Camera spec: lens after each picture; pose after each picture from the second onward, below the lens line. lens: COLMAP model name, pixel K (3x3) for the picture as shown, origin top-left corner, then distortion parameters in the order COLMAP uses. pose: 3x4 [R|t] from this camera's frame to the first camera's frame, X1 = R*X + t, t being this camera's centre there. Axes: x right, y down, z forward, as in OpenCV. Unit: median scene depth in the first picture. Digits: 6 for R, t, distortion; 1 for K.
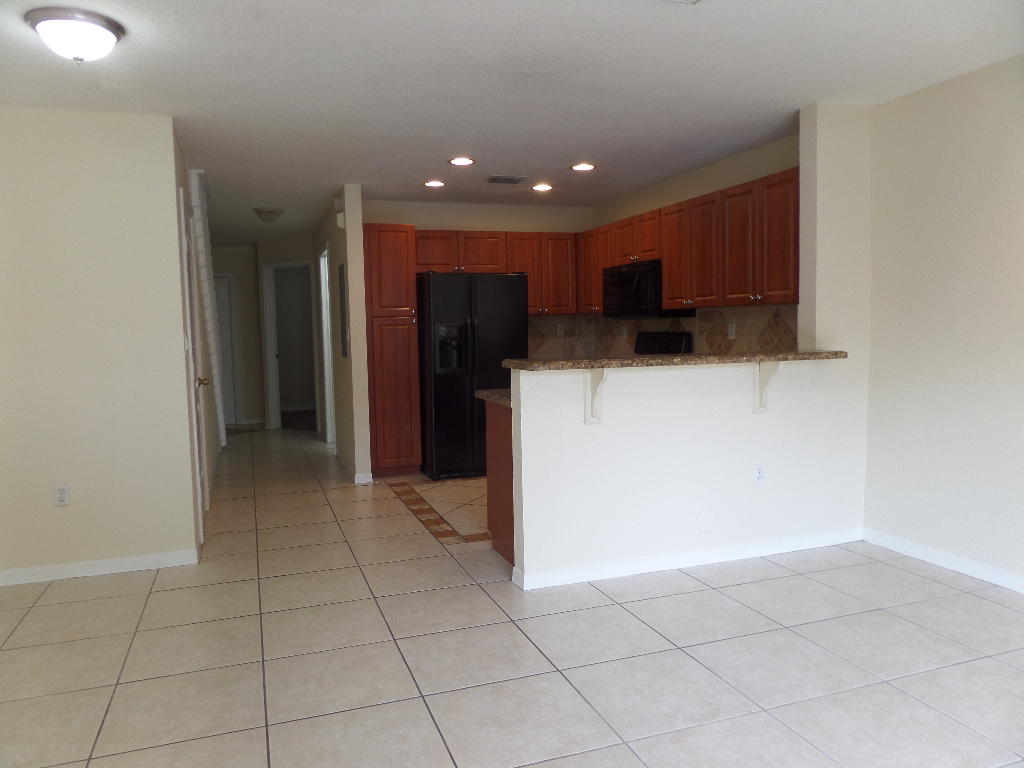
lens RADIAL K [[724.8, 0, 512.0], [0, 724.8, 384.0], [0, 0, 1]] dist [0.001923, 0.000001]
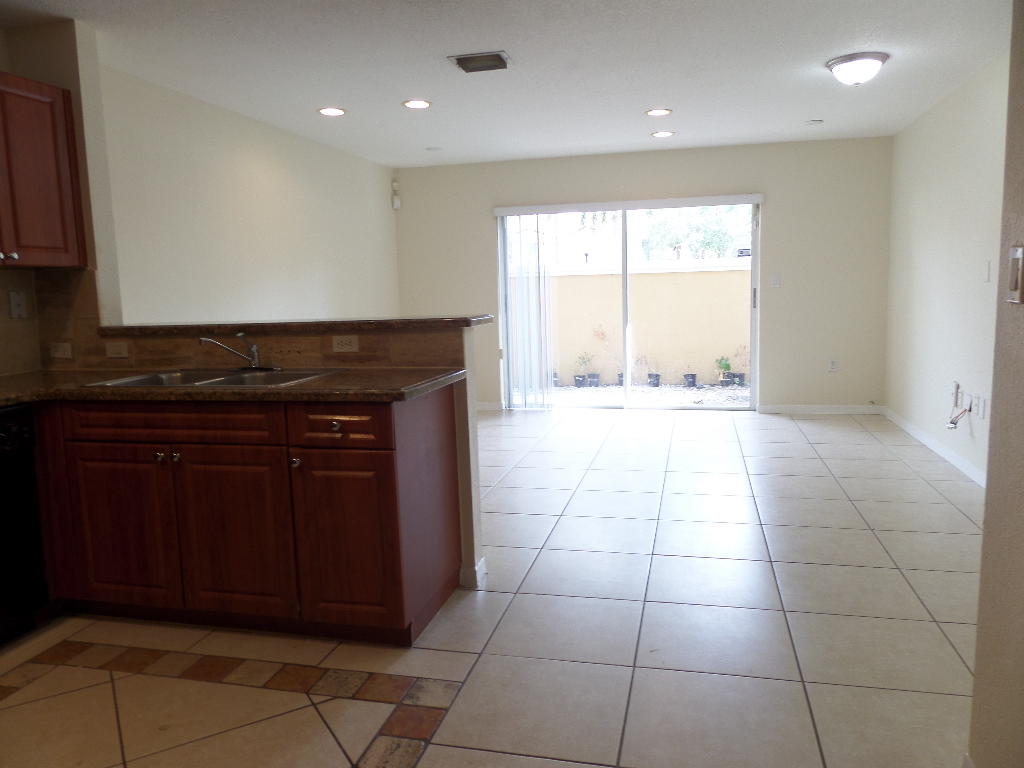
lens RADIAL K [[742.0, 0, 512.0], [0, 742.0, 384.0], [0, 0, 1]] dist [-0.008950, -0.003497]
pose [[-0.832400, -0.027331, 0.553501, -0.310297], [0.090047, 0.978839, 0.183753, -0.067369], [-0.546811, 0.202797, -0.812324, 1.010579]]
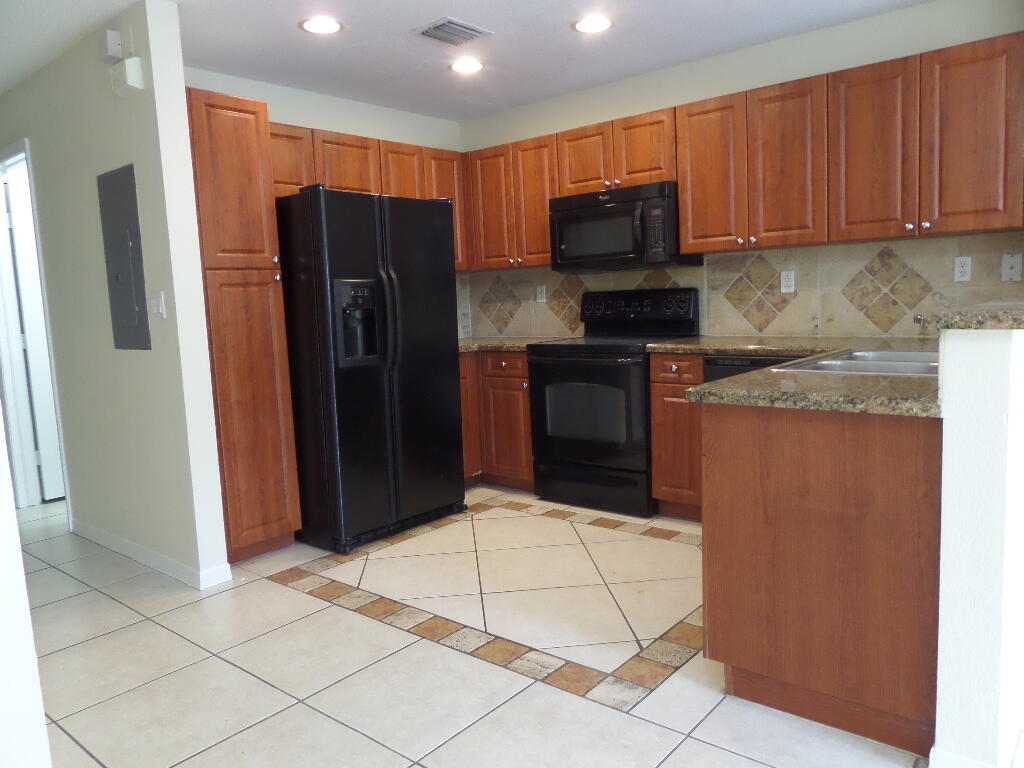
lens RADIAL K [[742.0, 0, 512.0], [0, 742.0, 384.0], [0, 0, 1]] dist [-0.008950, -0.003497]
pose [[0.864102, -0.078246, 0.497197, -0.286835], [0.068327, 0.996934, 0.038143, -0.015721], [-0.498657, 0.001013, 0.866799, 0.444770]]
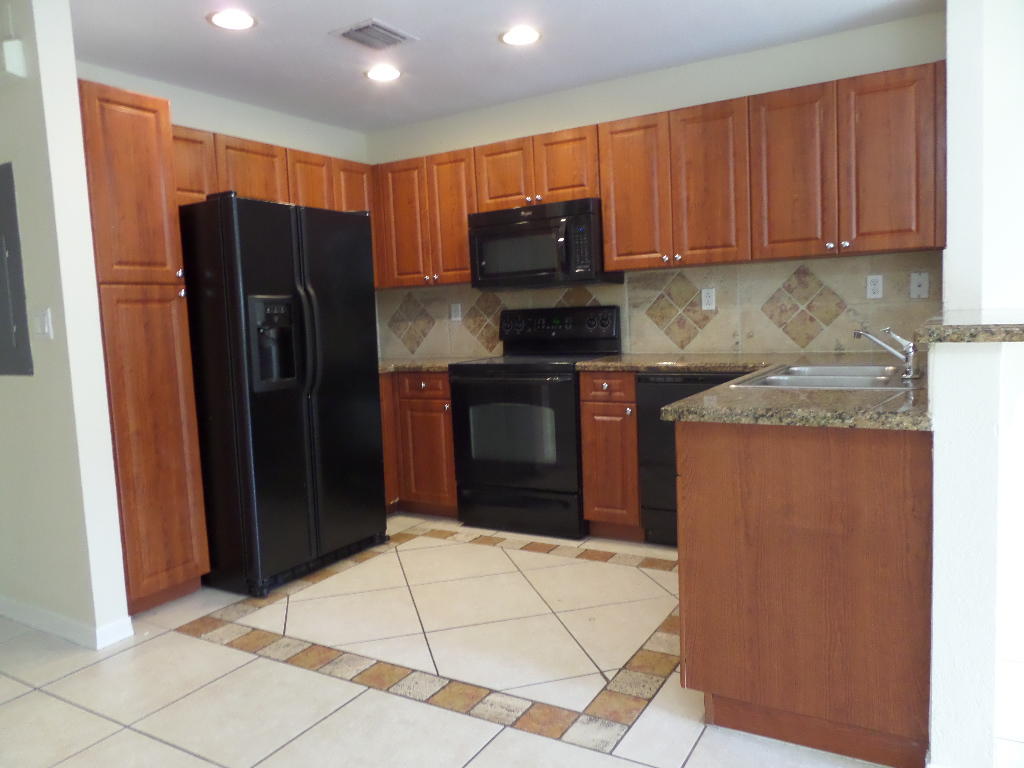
lens RADIAL K [[742.0, 0, 512.0], [0, 742.0, 384.0], [0, 0, 1]] dist [-0.008950, -0.003497]
pose [[0.771228, -0.078708, 0.631675, -0.306567], [0.082506, 0.996316, 0.023409, -0.018613], [-0.631190, 0.034063, 0.774880, 0.490634]]
